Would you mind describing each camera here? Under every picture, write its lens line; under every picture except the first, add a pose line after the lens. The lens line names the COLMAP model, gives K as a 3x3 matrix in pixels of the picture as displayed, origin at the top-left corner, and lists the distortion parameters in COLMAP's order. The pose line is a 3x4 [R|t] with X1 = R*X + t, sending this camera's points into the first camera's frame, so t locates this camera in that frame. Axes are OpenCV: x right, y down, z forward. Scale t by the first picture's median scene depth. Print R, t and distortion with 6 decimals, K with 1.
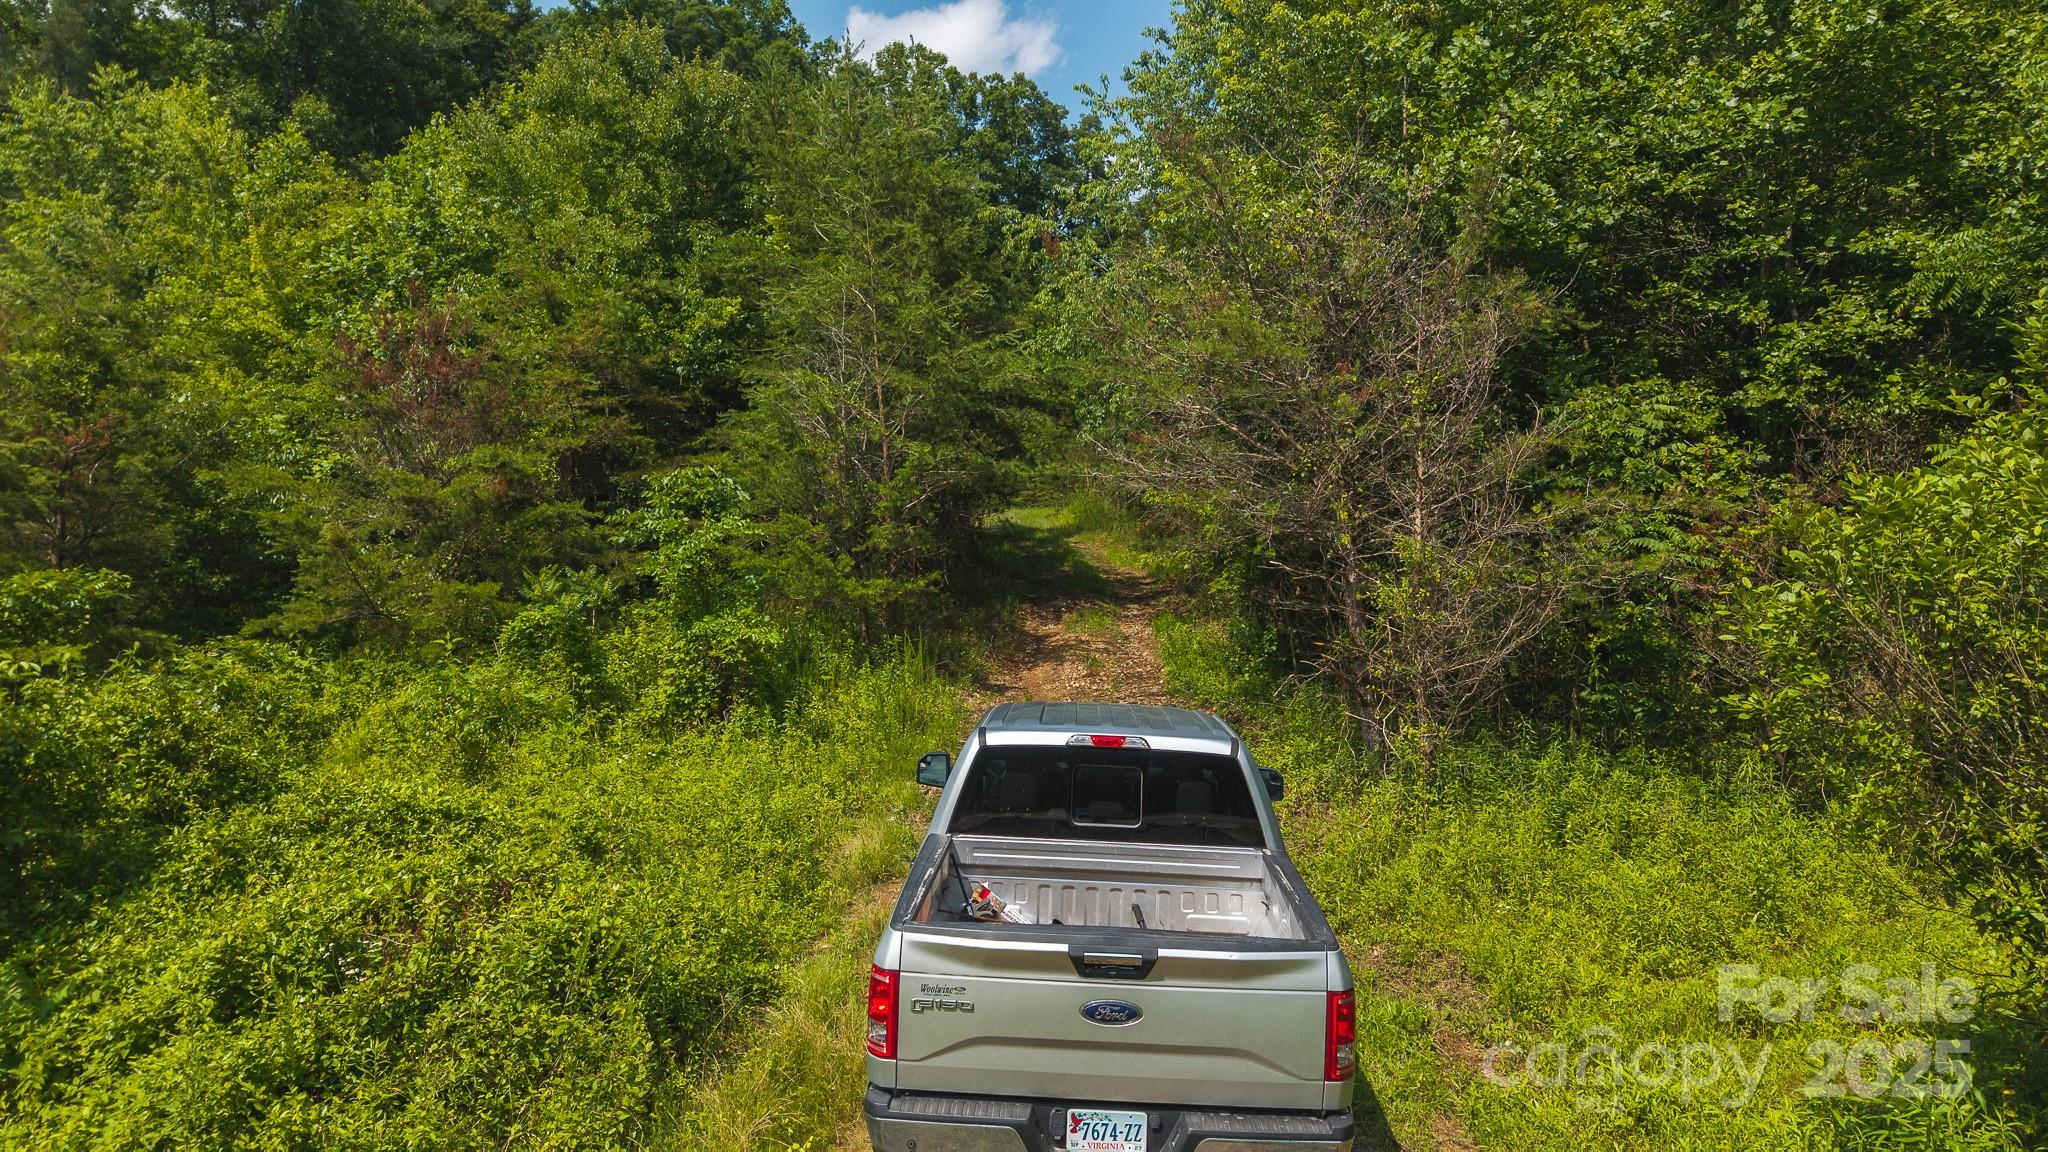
lens RADIAL K [[1304.0, 0, 1024.3], [0, 1304.0, 576.8], [0, 0, 1]] dist [-0.009729, -0.029431]
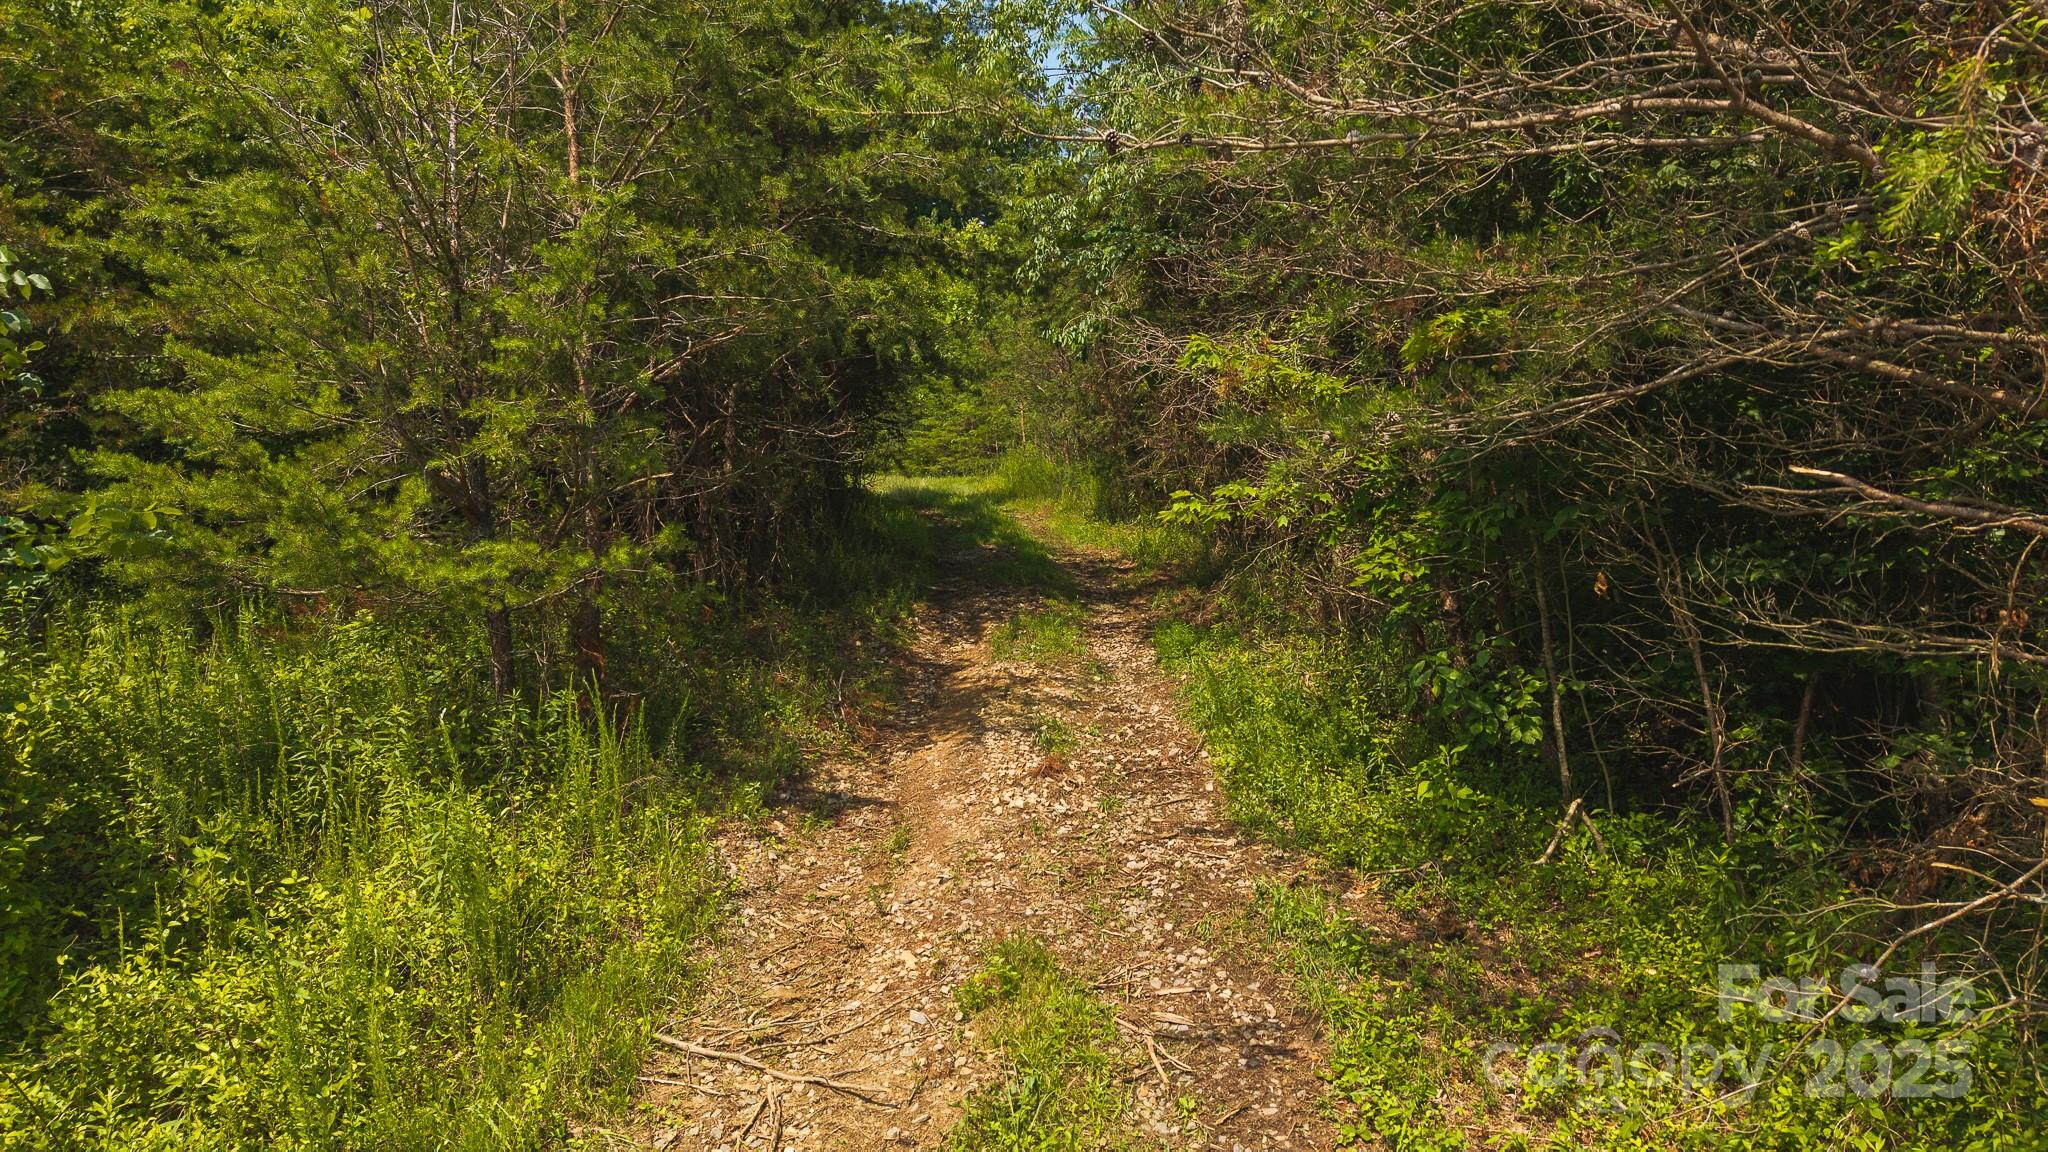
lens RADIAL K [[1304.0, 0, 1025.2], [0, 1304.0, 575.3], [0, 0, 1]] dist [-0.009729, -0.029431]
pose [[0.998433, 0.006467, 0.055577, 0.016689], [-0.006695, 0.999970, 0.003921, 0.007056], [-0.055550, -0.004287, 0.998447, 0.489720]]
